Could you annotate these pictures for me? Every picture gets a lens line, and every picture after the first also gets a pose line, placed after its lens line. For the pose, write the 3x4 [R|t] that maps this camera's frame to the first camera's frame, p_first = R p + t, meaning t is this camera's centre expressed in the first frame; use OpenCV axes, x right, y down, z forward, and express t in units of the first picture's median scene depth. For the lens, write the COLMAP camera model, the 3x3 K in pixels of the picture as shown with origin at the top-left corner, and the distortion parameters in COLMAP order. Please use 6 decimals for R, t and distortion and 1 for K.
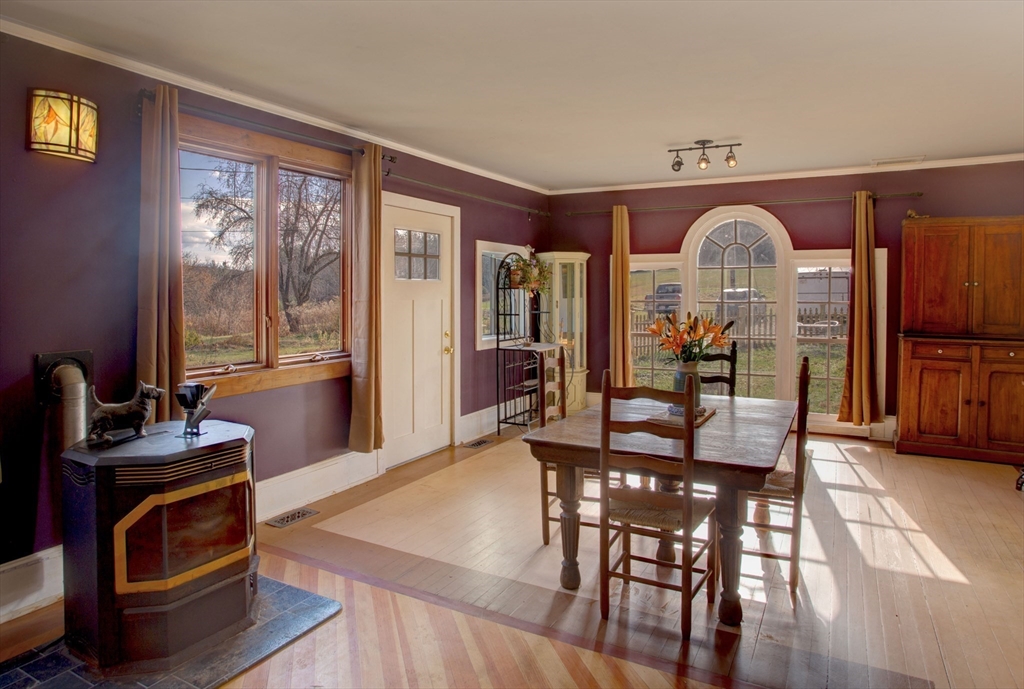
lens RADIAL K [[618.7, 0, 513.9], [0, 618.7, 308.7], [0, 0, 1]] dist [-0.001012, 0.000722]
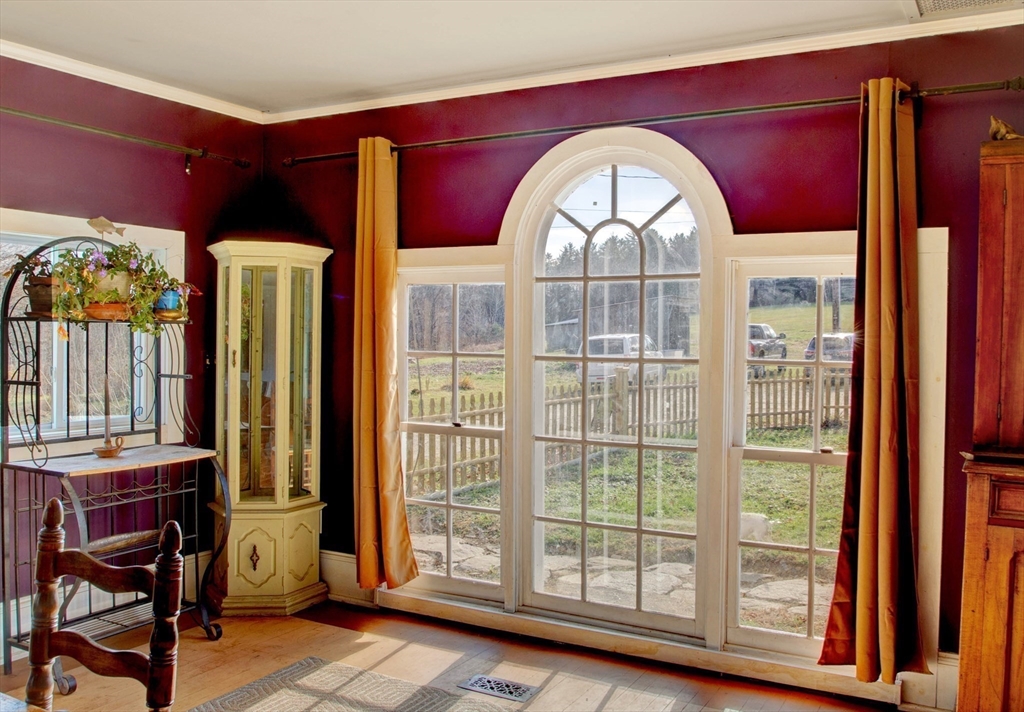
lens RADIAL K [[891.9, 0, 512.0], [0, 891.9, 356.0], [0, 0, 1]] dist [-0.014800, -0.018647]
pose [[0.999842, 0.009037, -0.015327, 0.325949], [-0.009024, 0.999959, 0.000924, -0.013557], [0.015335, -0.000786, 0.999882, 0.419405]]
